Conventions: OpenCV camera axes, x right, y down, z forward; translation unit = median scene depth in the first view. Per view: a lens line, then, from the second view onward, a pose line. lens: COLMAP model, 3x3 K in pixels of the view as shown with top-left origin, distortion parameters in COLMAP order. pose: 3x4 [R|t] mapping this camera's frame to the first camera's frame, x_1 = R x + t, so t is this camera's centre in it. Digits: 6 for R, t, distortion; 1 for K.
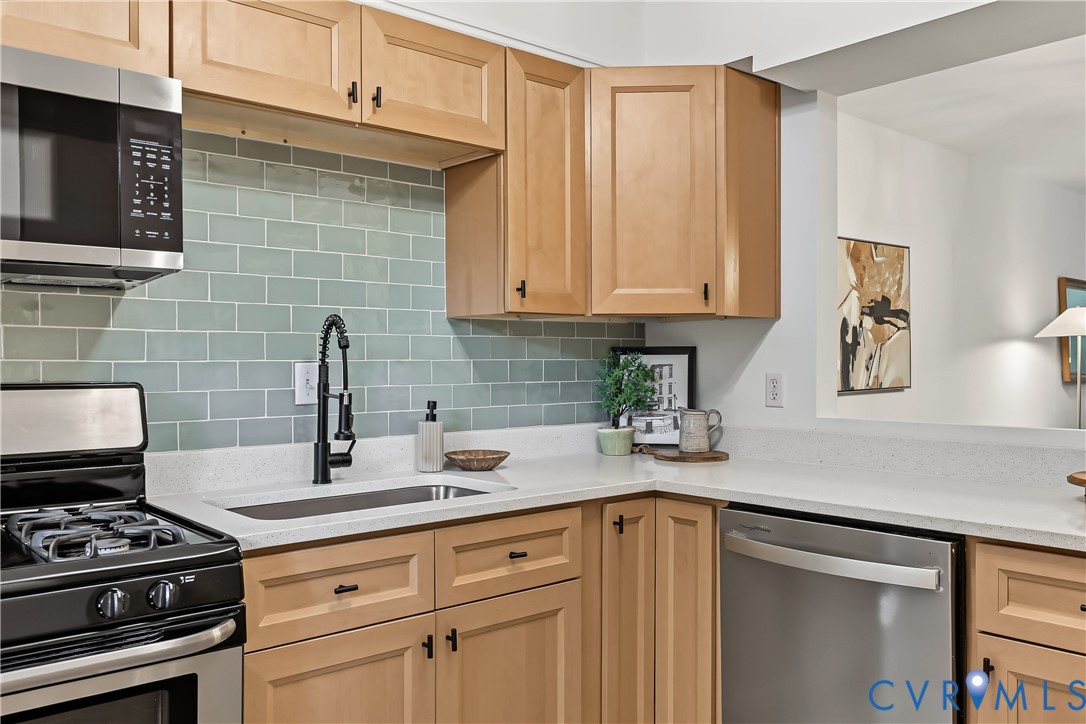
lens RADIAL K [[902.5, 0, 513.2], [0, 902.5, 385.7], [0, 0, 1]] dist [-0.018885, 0.045732]
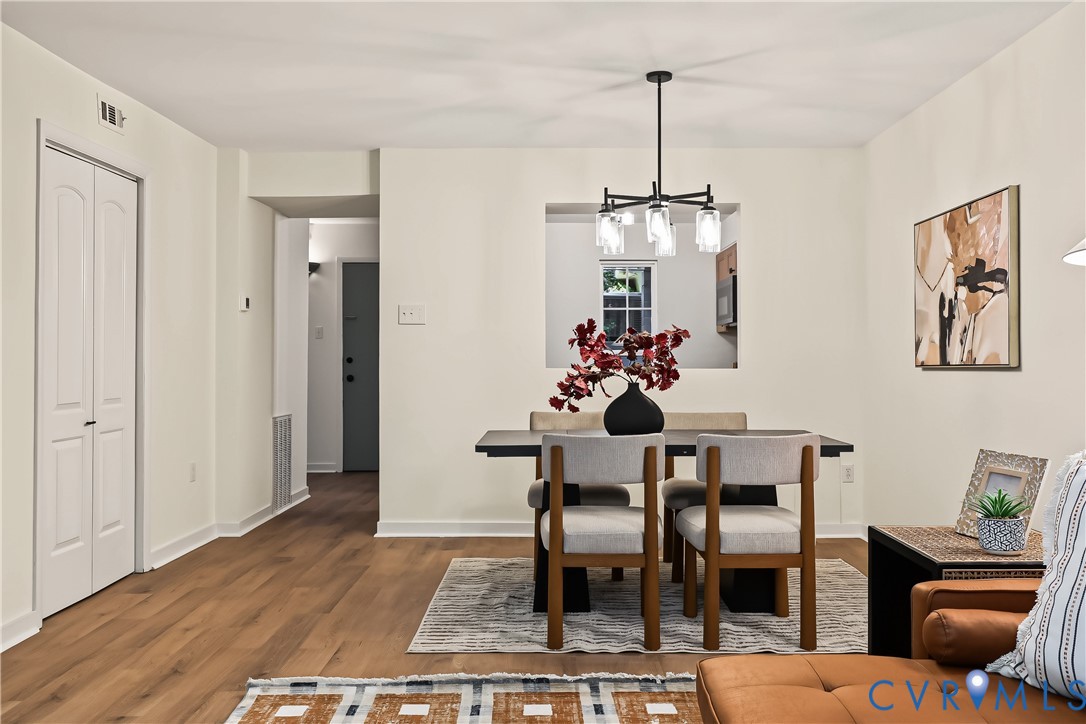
lens RADIAL K [[912.9, 0, 555.7], [0, 912.9, 351.9], [0, 0, 1]] dist [0.002267, -0.007690]
pose [[-0.648356, 0.001321, -0.761336, 1.367610], [-0.016205, 0.999748, 0.015534, -0.017482], [0.761165, 0.022409, -0.648171, 1.284014]]
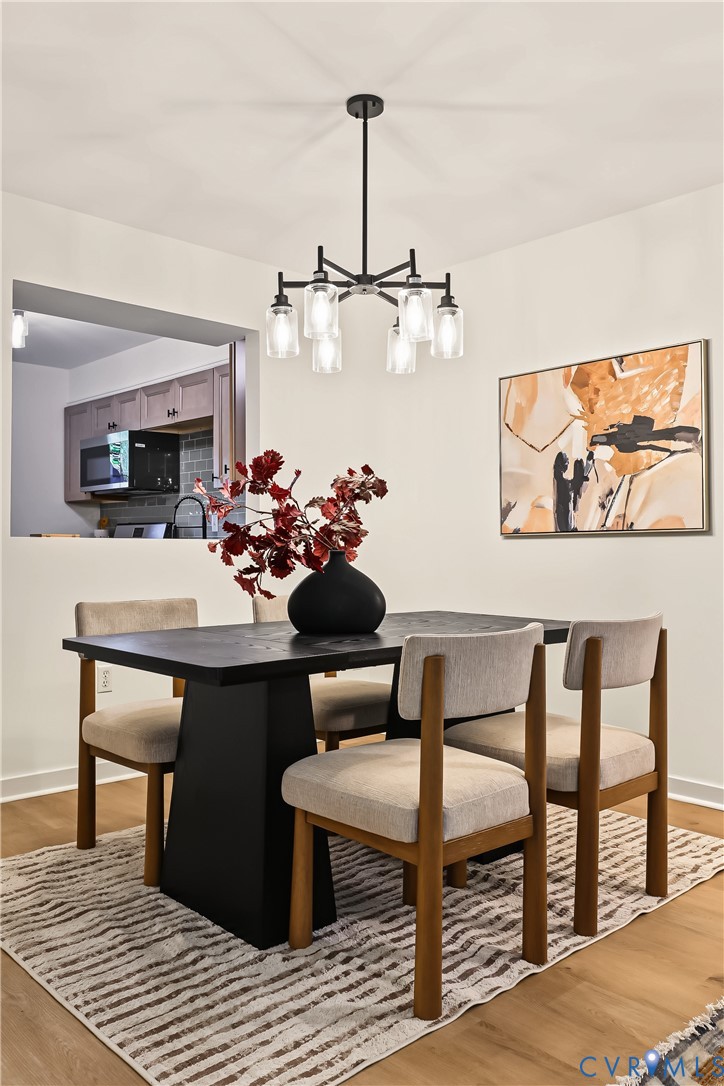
lens RADIAL K [[866.4, 0, 369.2], [0, 866.4, 531.8], [0, 0, 1]] dist [0.003833, 0.008021]
pose [[0.041433, -0.009781, -0.999093, 1.196756], [-0.029960, 0.999490, -0.011027, 0.020121], [0.998692, 0.030390, 0.041119, 0.743255]]
